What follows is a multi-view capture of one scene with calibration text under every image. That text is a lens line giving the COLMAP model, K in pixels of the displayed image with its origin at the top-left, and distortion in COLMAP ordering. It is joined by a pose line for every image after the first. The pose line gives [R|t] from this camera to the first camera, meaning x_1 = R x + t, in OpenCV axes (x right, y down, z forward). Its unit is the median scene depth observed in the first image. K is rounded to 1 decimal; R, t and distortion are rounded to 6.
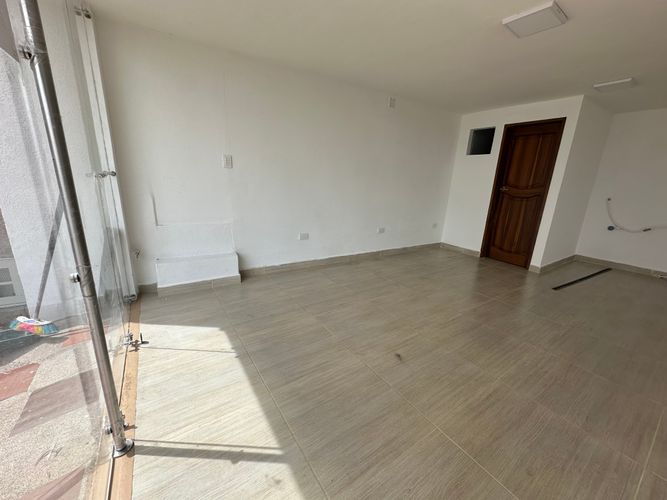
lens RADIAL K [[265.2, 0, 333.6], [0, 265.2, 249.0], [0, 0, 1]] dist [-0.003547, 0.000661]
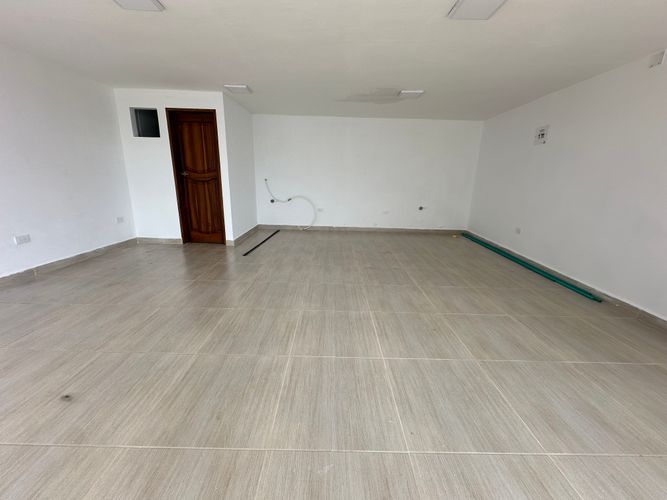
lens RADIAL K [[265.2, 0, 333.4], [0, 265.2, 249.3], [0, 0, 1]] dist [-0.003547, 0.000661]
pose [[0.556175, -0.246987, 0.793515, 0.094139], [0.210807, 0.965516, 0.152769, 0.023262], [-0.803884, 0.082312, 0.589063, -0.045620]]
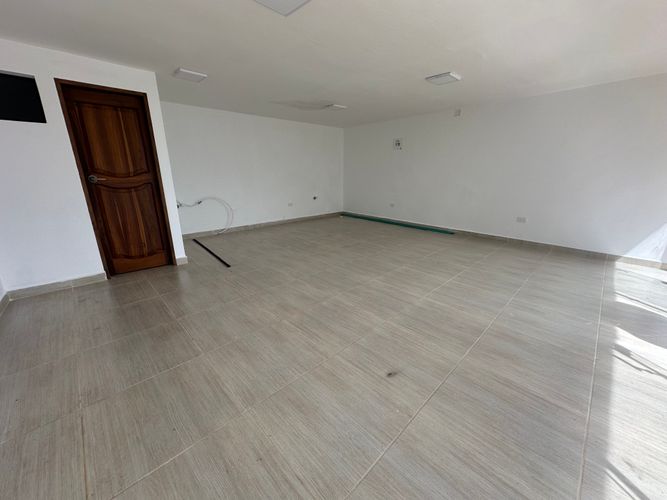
lens RADIAL K [[265.2, 0, 333.7], [0, 265.2, 249.4], [0, 0, 1]] dist [-0.003547, 0.000661]
pose [[-0.178205, -0.317858, 0.931241, -0.220130], [0.248185, 0.901273, 0.355122, -0.178295], [-0.952180, 0.294405, -0.081724, 0.607212]]
